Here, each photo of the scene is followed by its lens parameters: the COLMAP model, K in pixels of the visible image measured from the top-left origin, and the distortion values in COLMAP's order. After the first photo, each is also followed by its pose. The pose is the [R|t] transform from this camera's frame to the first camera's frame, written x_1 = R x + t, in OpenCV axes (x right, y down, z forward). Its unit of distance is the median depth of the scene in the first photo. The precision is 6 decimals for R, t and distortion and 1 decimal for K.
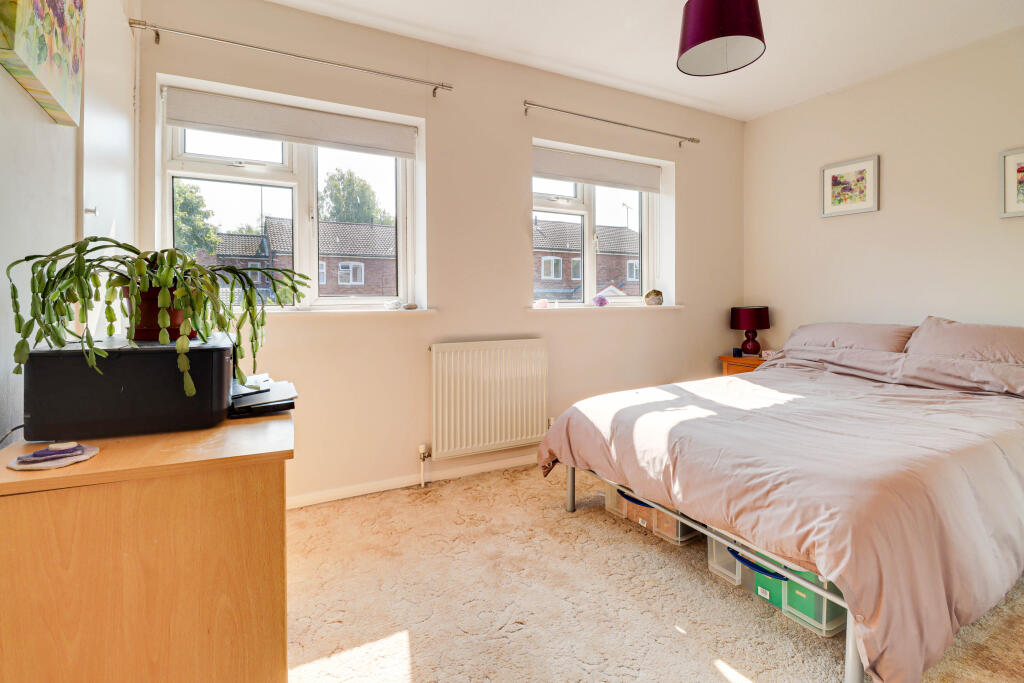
lens RADIAL K [[492.1, 0, 516.7], [0, 492.1, 306.9], [0, 0, 1]] dist [-0.008480, -0.008254]
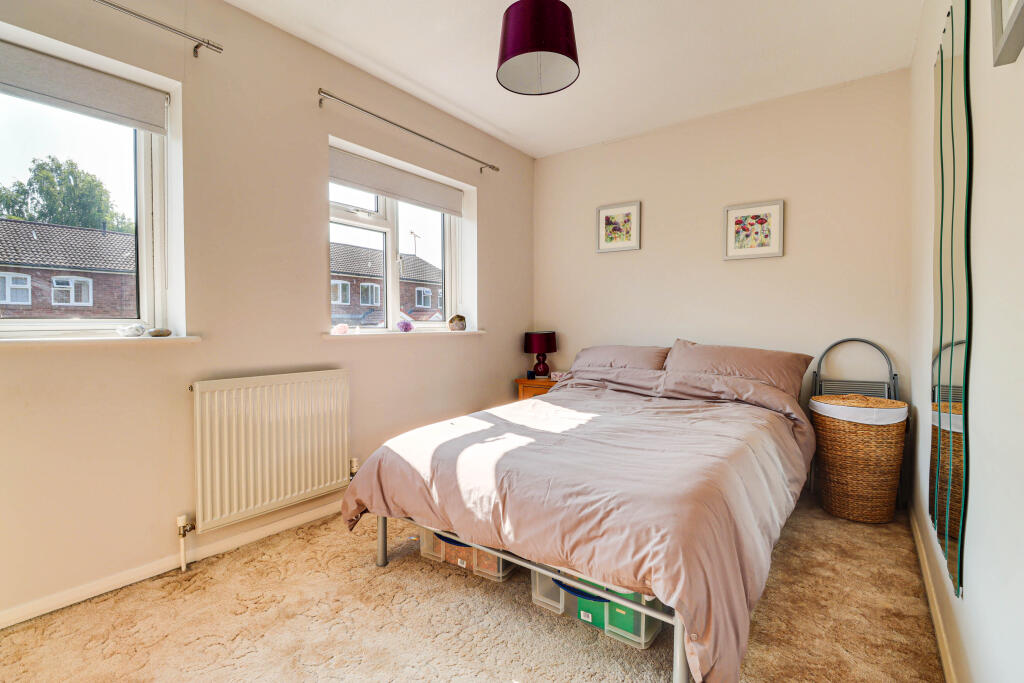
lens RADIAL K [[492.1, 0, 514.0], [0, 492.1, 338.0], [0, 0, 1]] dist [-0.008480, -0.008254]
pose [[0.917023, -0.009217, 0.398727, -0.019572], [0.005058, 0.999921, 0.011482, 0.001386], [-0.398801, -0.008512, 0.916998, 0.106483]]
